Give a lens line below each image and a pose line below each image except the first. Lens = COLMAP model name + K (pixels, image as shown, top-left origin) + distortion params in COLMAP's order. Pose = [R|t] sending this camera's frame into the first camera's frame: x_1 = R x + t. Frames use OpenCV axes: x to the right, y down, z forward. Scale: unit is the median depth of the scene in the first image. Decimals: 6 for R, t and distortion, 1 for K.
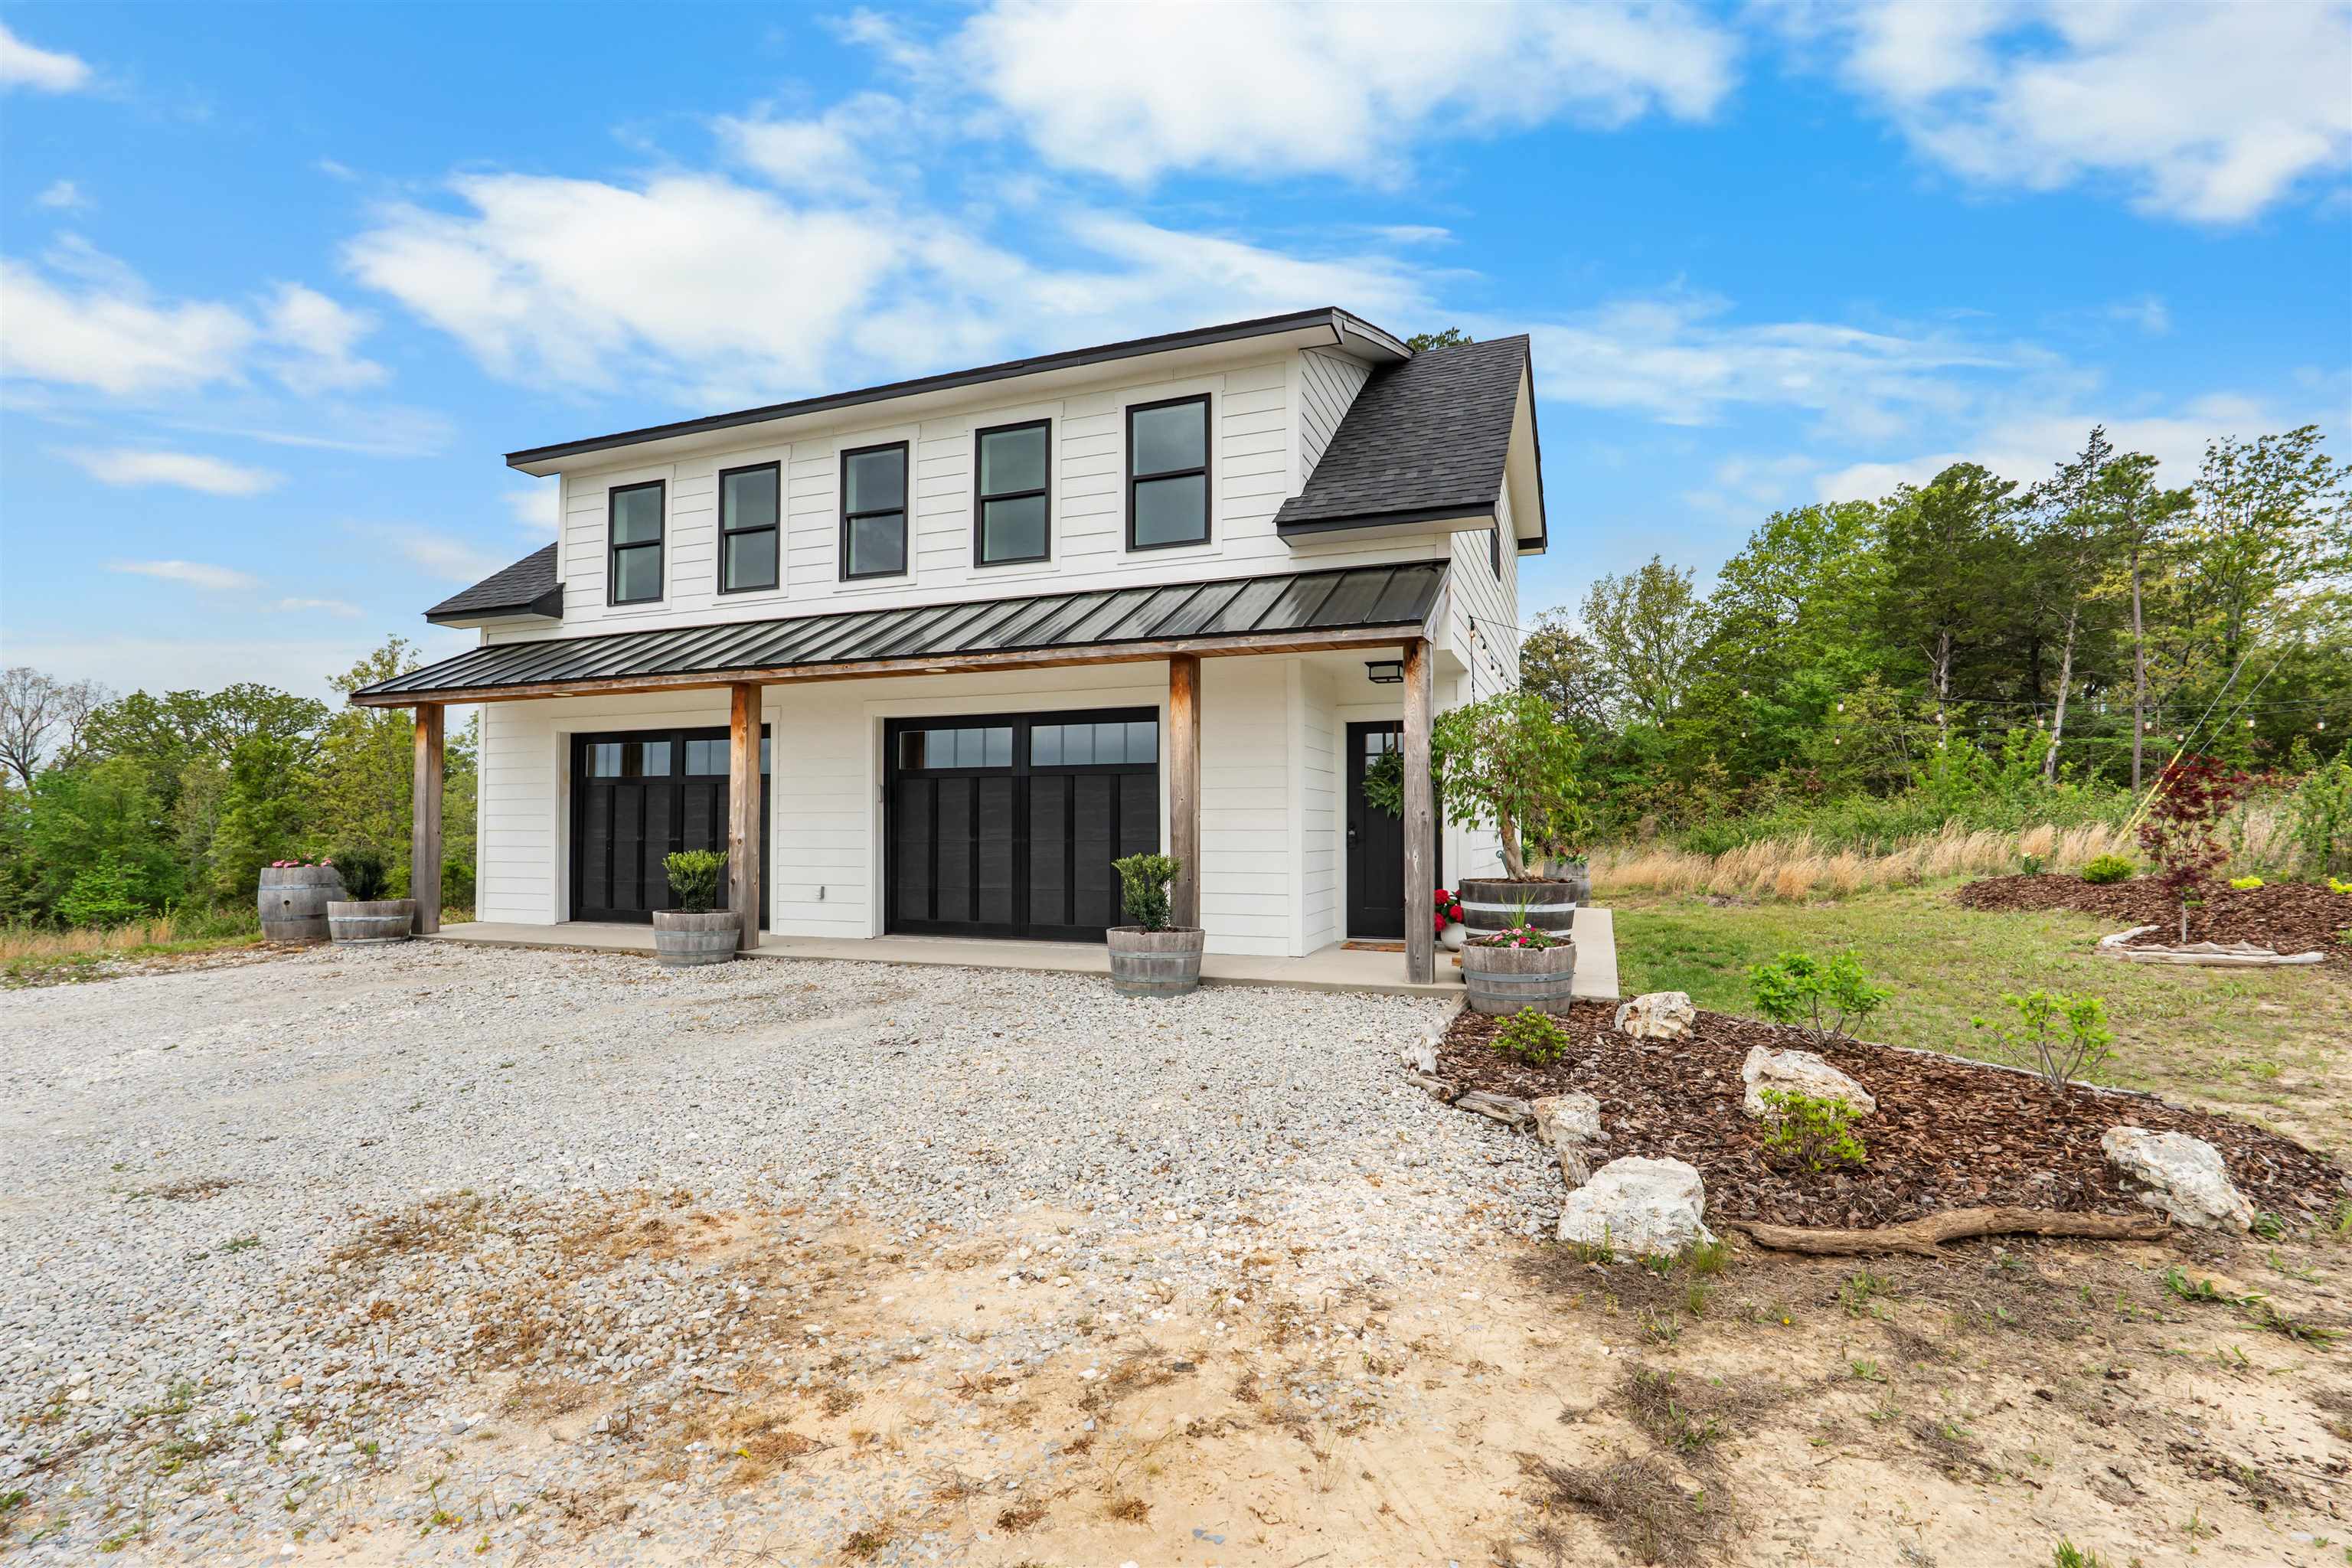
lens RADIAL K [[1110.5, 0, 1176.0], [0, 1110.5, 784.0], [0, 0, 1]] dist [-0.011743, -0.000075]
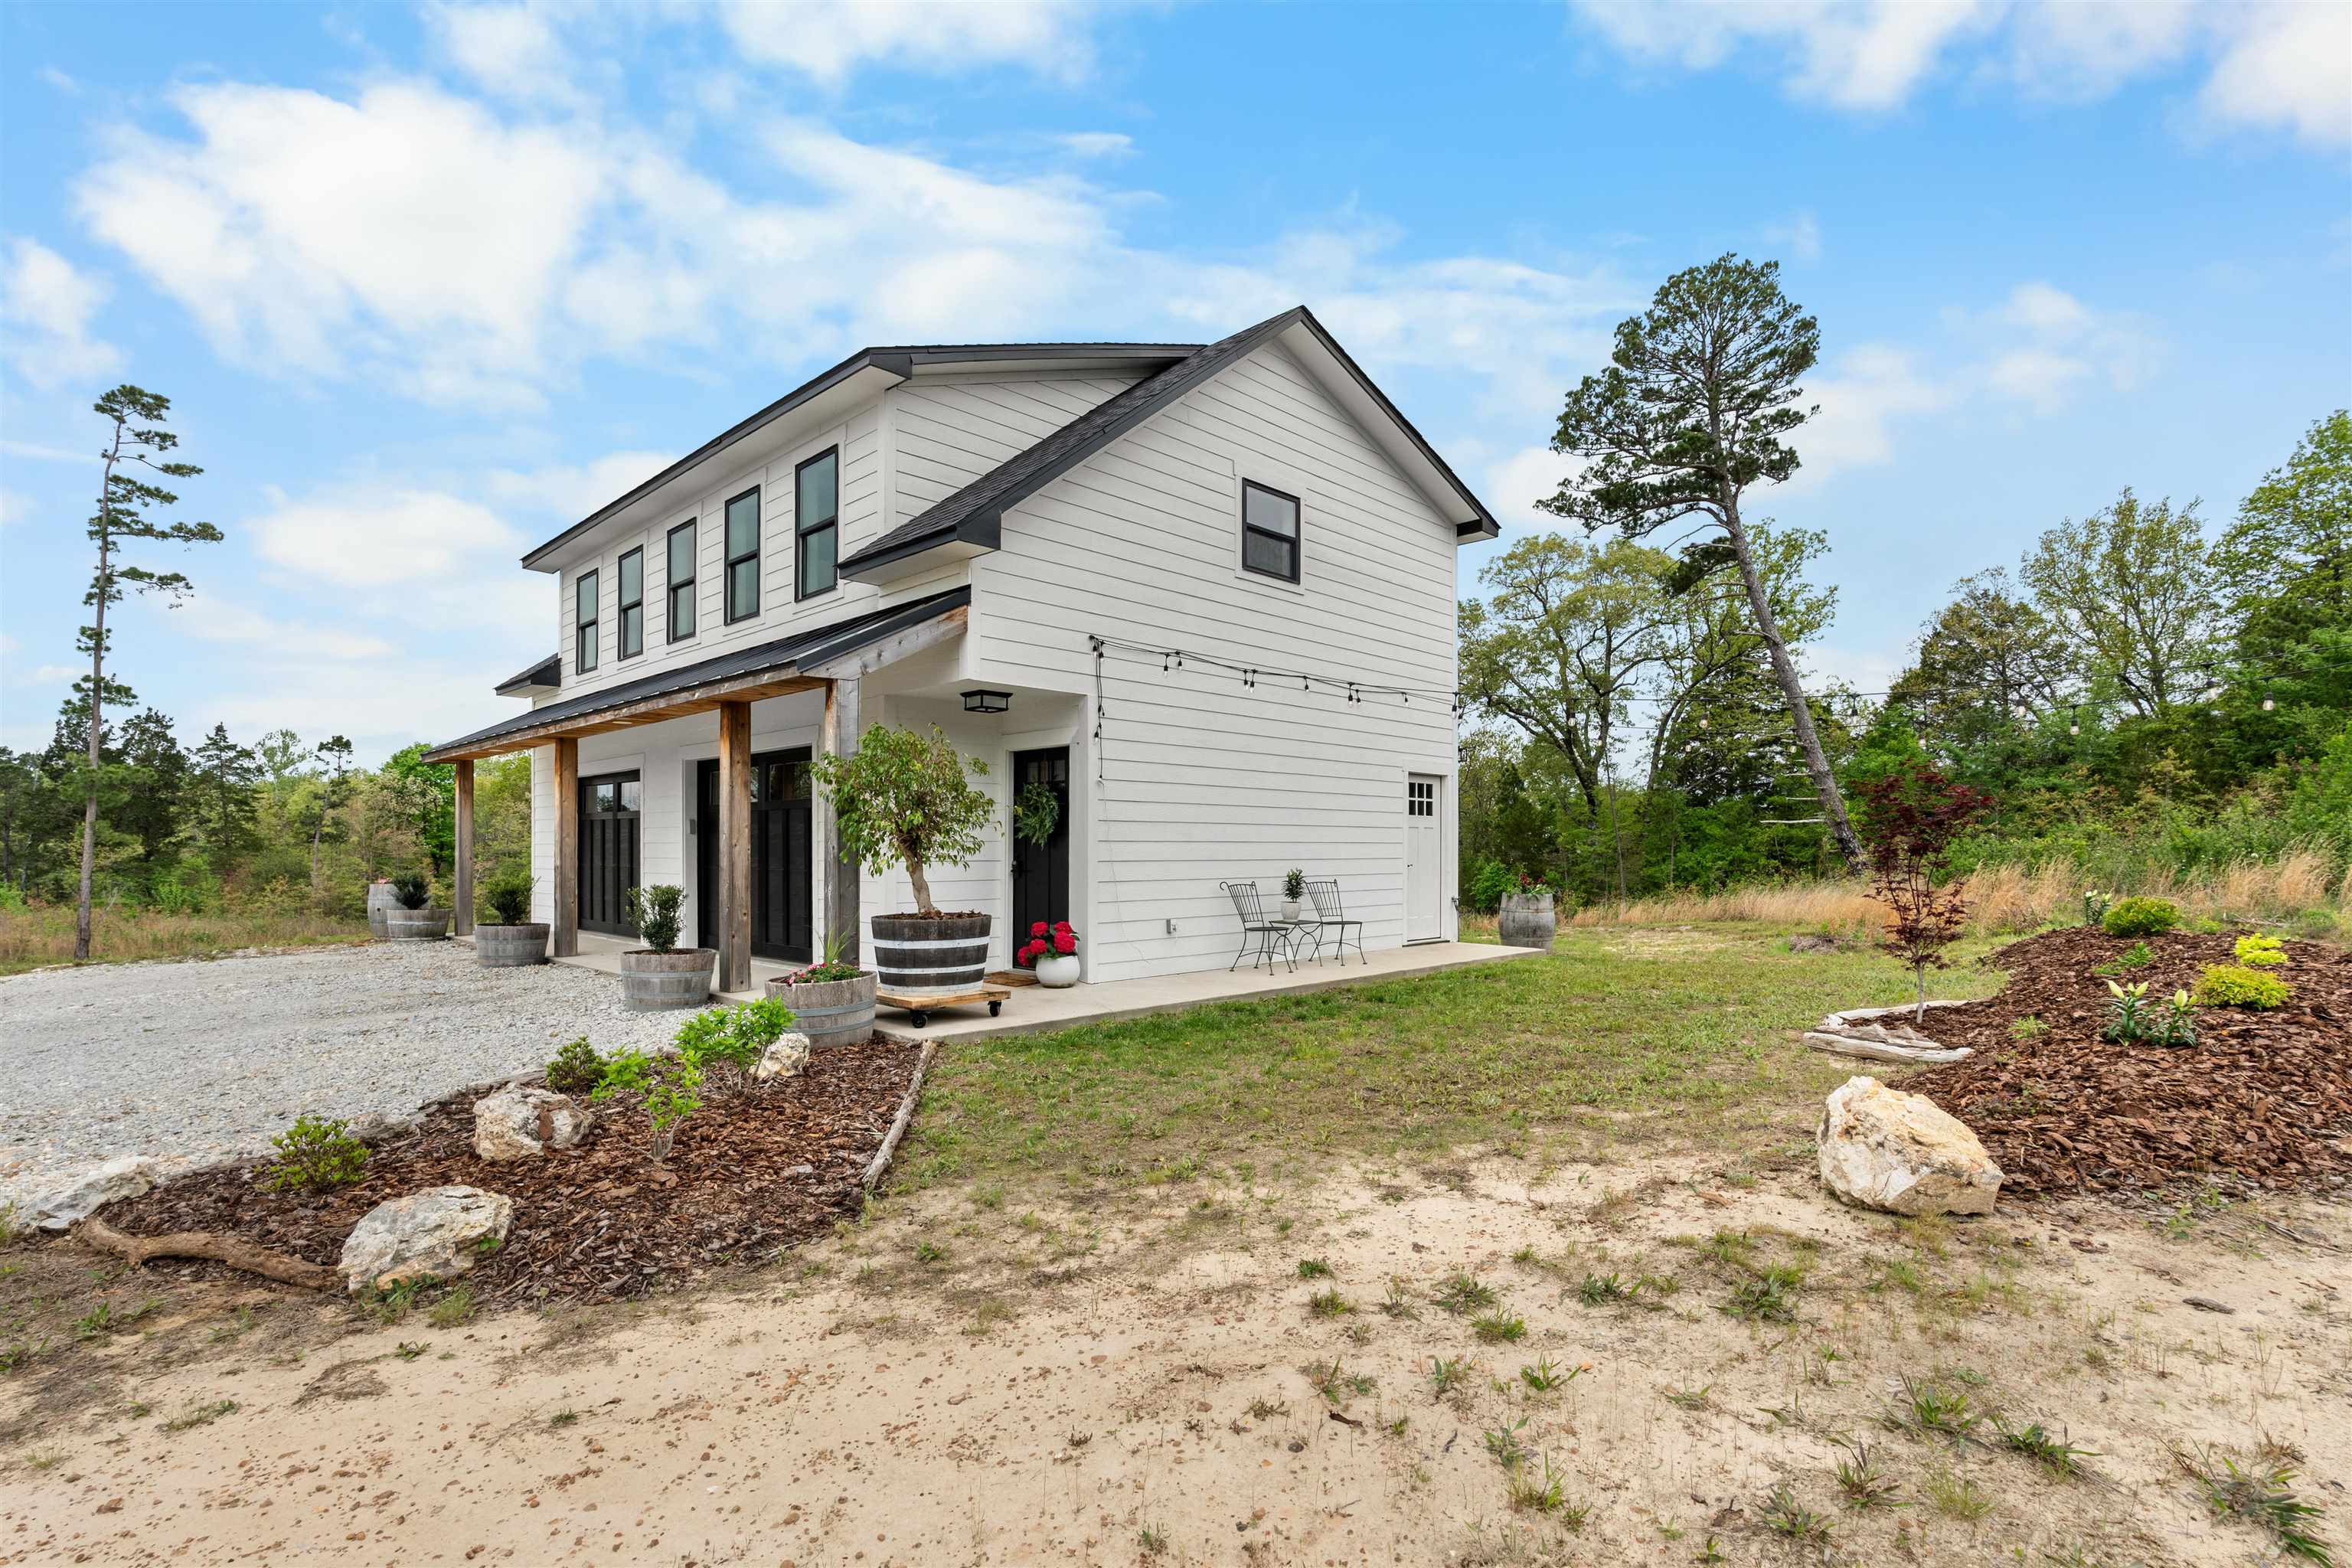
lens RADIAL K [[1119.8, 0, 1173.1], [0, 1119.8, 850.8], [0, 0, 1]] dist [-0.012465, -0.000056]
pose [[0.919161, -0.000081, -0.393883, 0.595322], [0.018183, 0.998943, 0.042226, -0.005538], [0.393463, -0.045974, 0.918190, 0.115566]]
